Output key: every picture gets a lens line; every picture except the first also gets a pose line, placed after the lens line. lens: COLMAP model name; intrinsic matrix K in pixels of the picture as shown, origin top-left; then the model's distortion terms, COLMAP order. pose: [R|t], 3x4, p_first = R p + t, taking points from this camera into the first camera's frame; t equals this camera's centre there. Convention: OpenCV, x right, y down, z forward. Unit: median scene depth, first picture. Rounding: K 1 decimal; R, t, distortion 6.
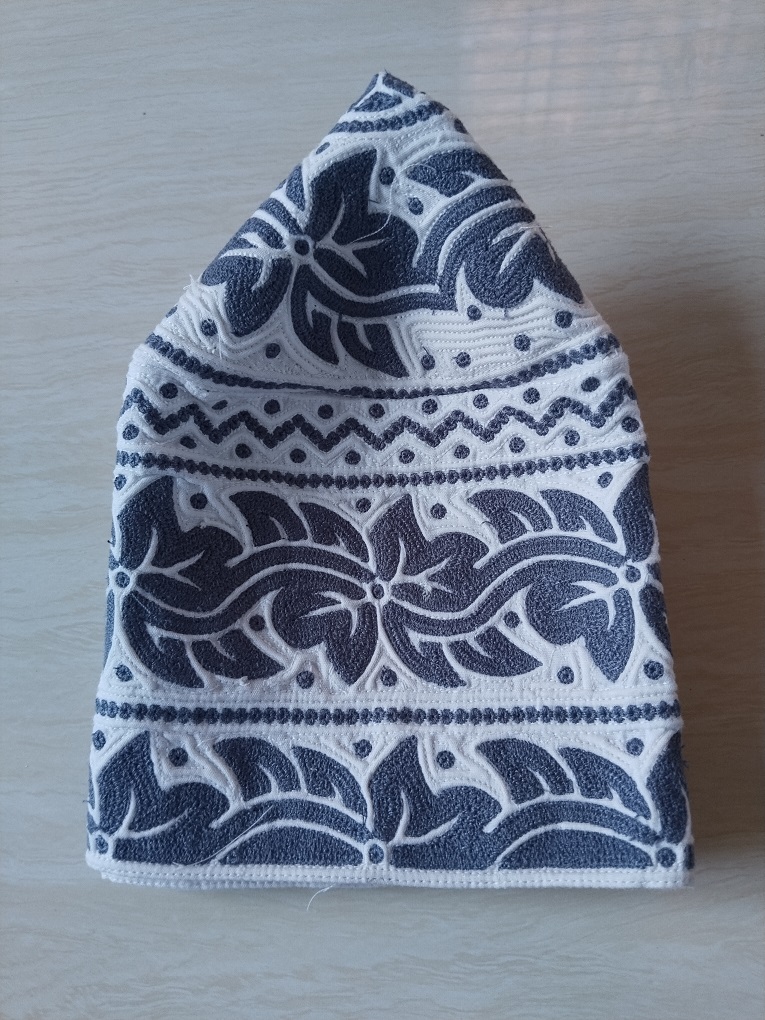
lens RADIAL K [[853.3, 0, 382.5], [0, 853.3, 510.0], [0, 0, 1]] dist [-0.030386, 0.007184]
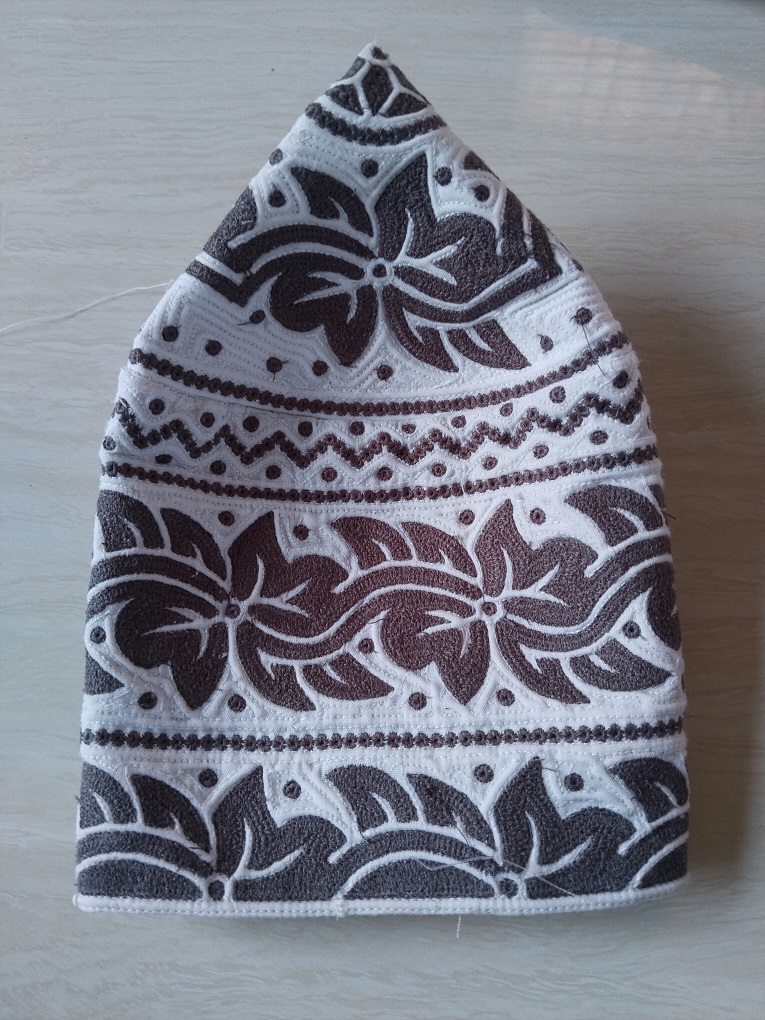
lens RADIAL K [[853.3, 0, 382.5], [0, 853.3, 510.0], [0, 0, 1]] dist [-0.030386, 0.007184]
pose [[0.994175, 0.107545, 0.007099, -0.131877], [-0.107716, 0.993689, 0.031282, -0.017988], [-0.003690, -0.031865, 0.999485, 0.026688]]
